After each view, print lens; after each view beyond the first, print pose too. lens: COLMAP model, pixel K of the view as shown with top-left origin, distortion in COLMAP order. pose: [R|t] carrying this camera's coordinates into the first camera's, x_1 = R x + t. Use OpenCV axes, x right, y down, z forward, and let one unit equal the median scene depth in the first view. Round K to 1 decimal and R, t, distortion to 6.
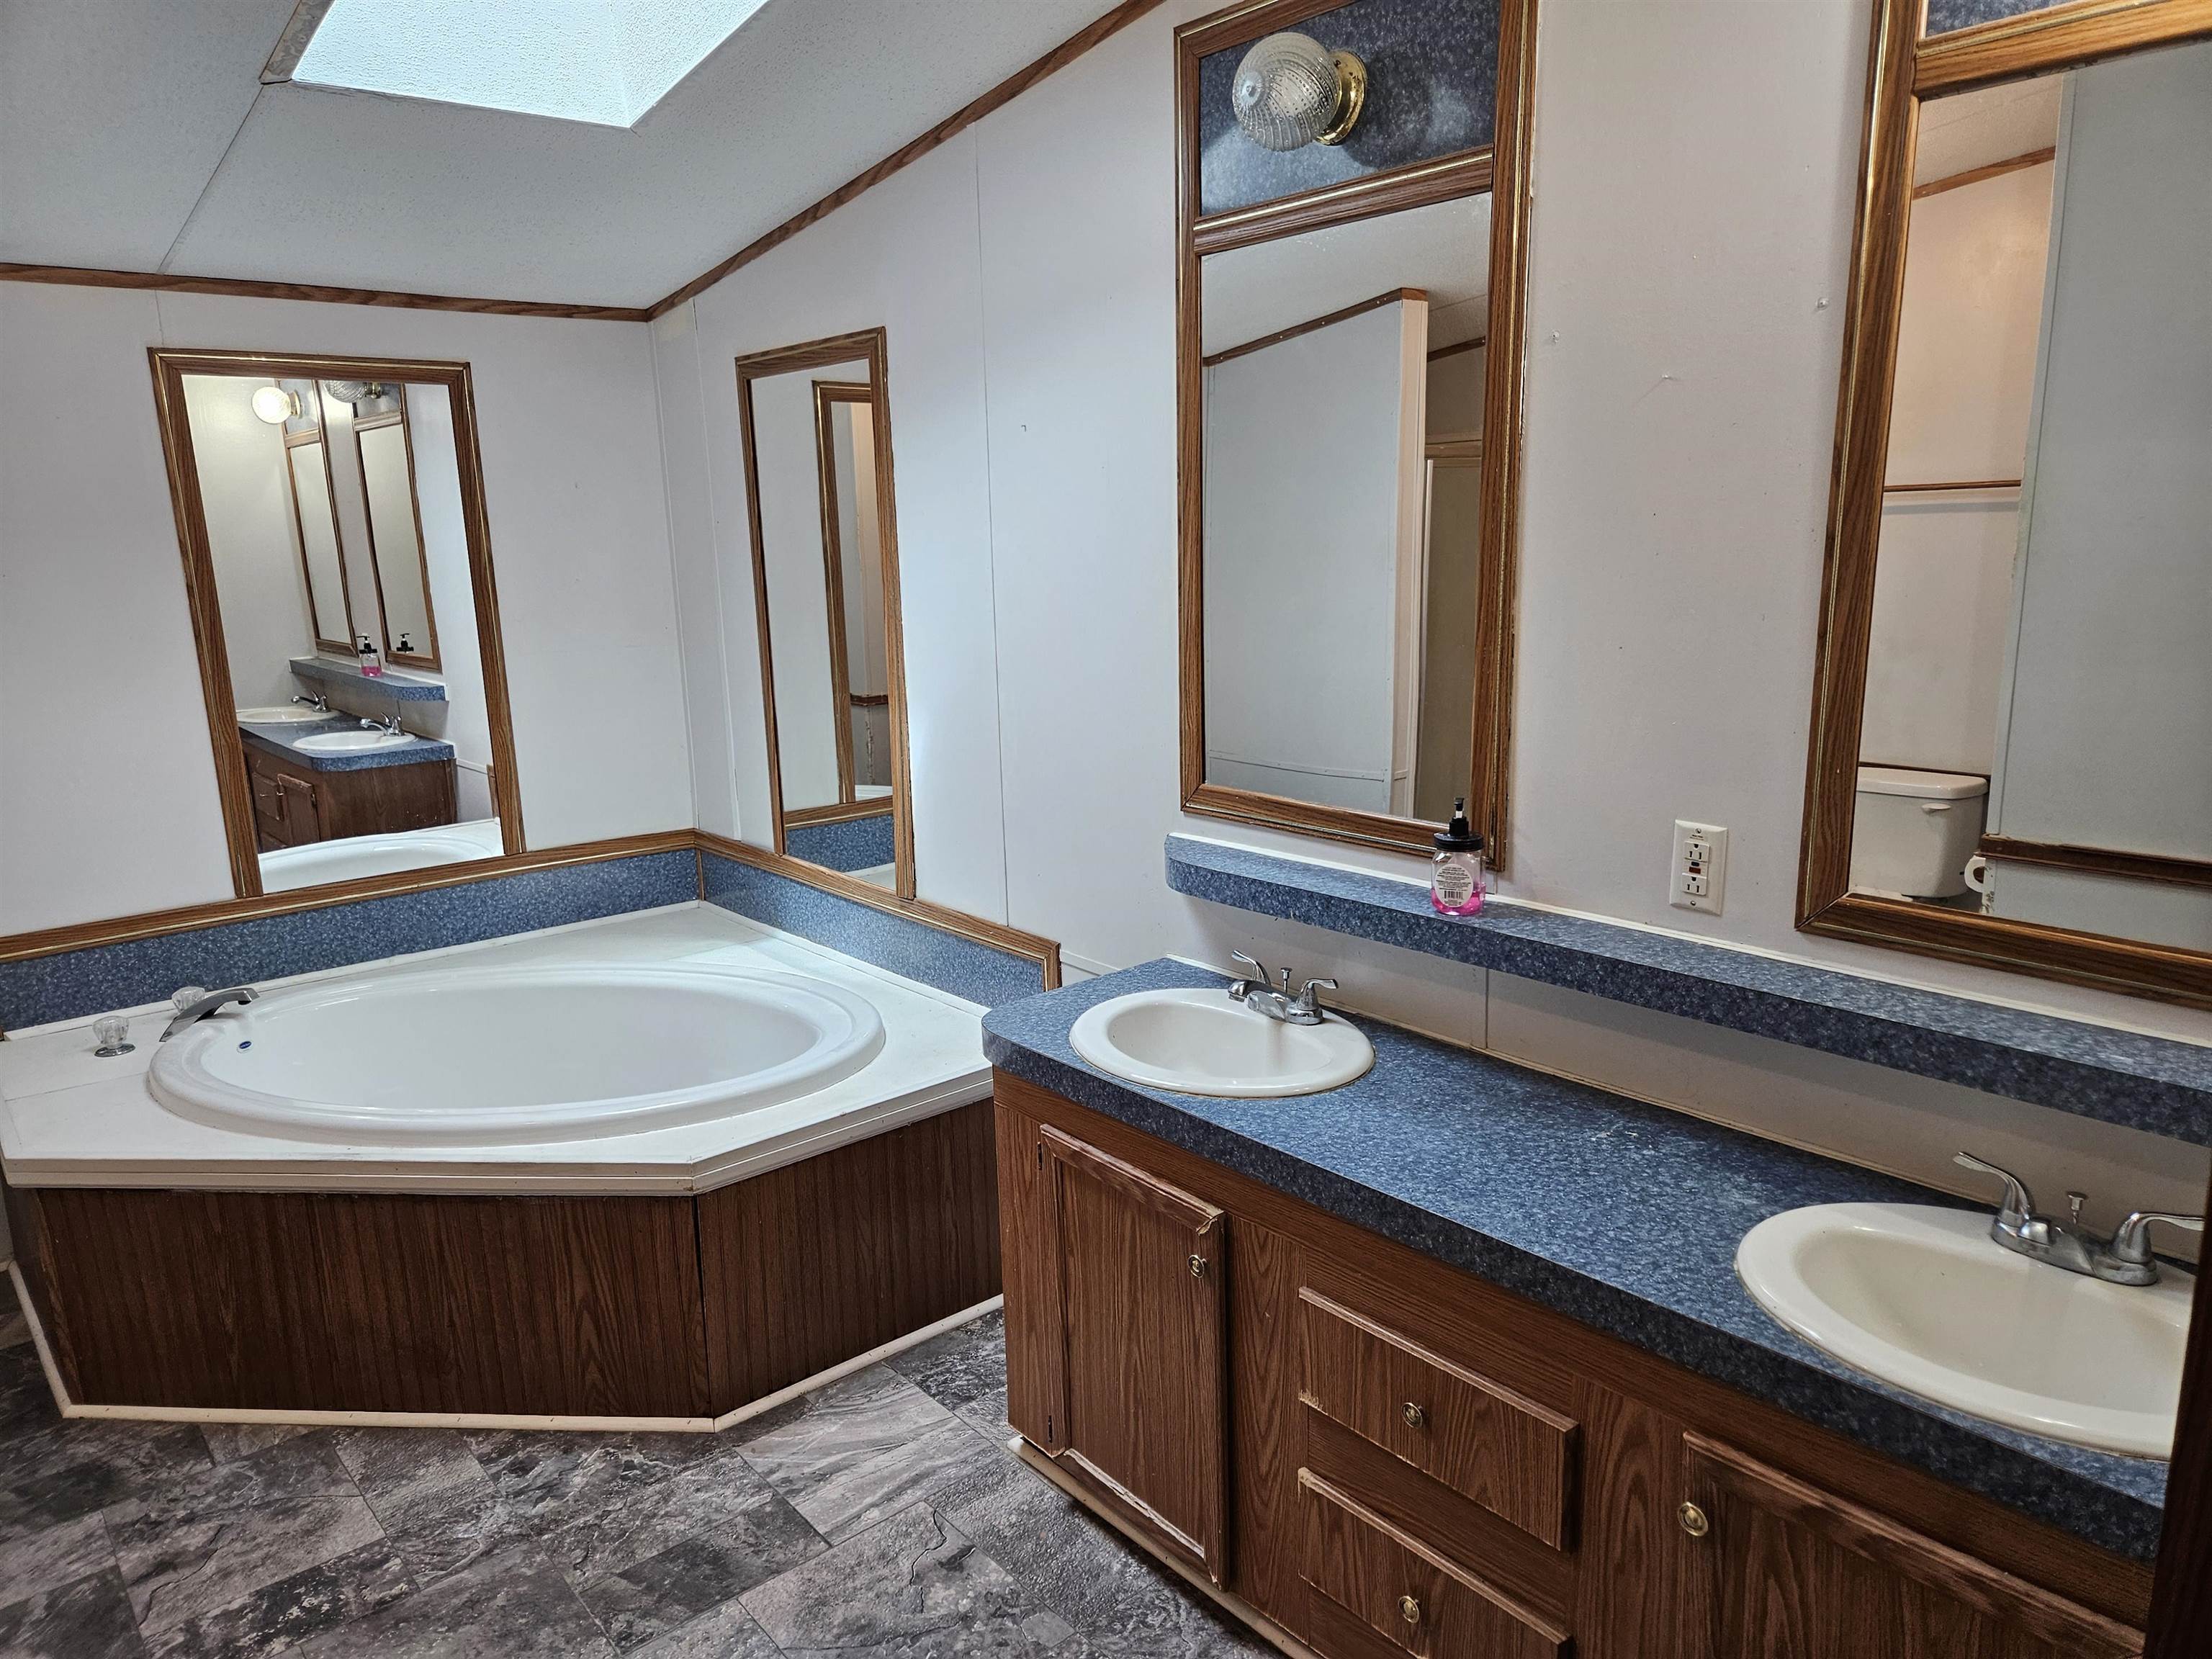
lens RADIAL K [[1492.4, 0, 1104.4], [0, 1492.4, 828.7], [0, 0, 1]] dist [0.061244, -0.028682]
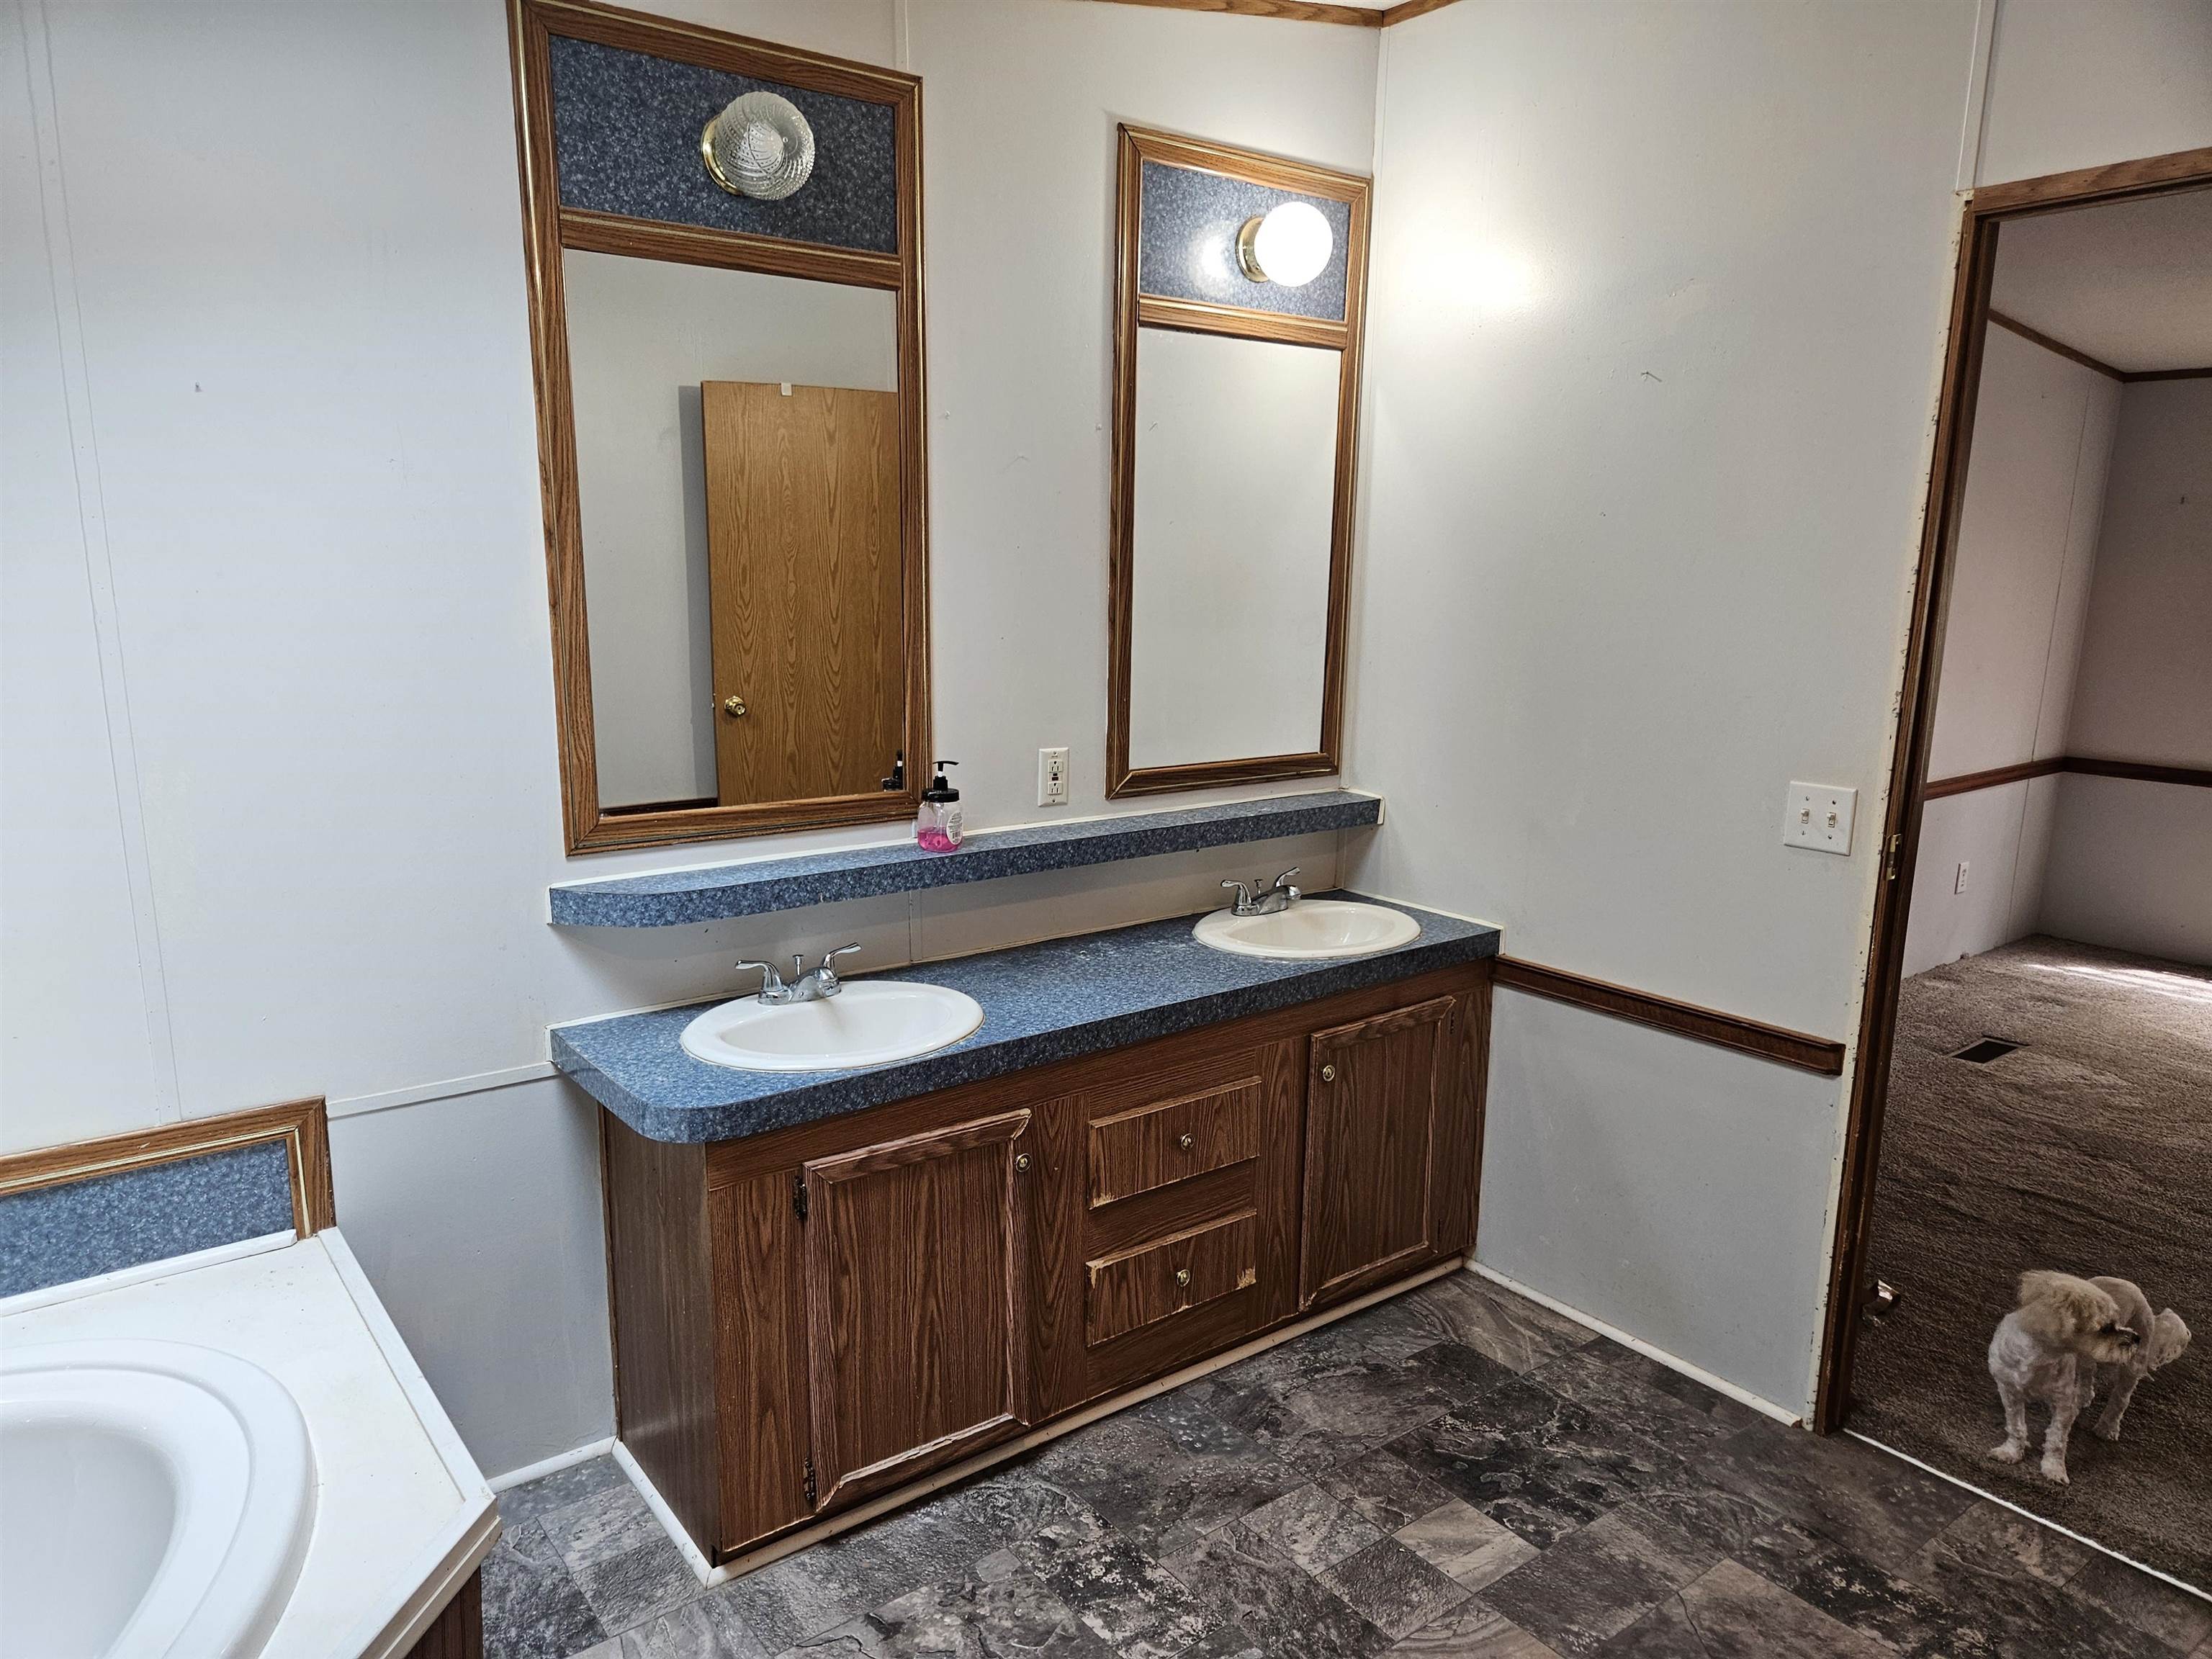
lens RADIAL K [[1492.4, 0, 1065.0], [0, 1492.4, 854.9], [0, 0, 1]] dist [0.061244, -0.028682]
pose [[0.063596, -0.169912, 0.983405, -1.041361], [0.191013, 0.969254, 0.155114, -0.122075], [-0.979525, 0.177978, 0.094096, 0.791342]]
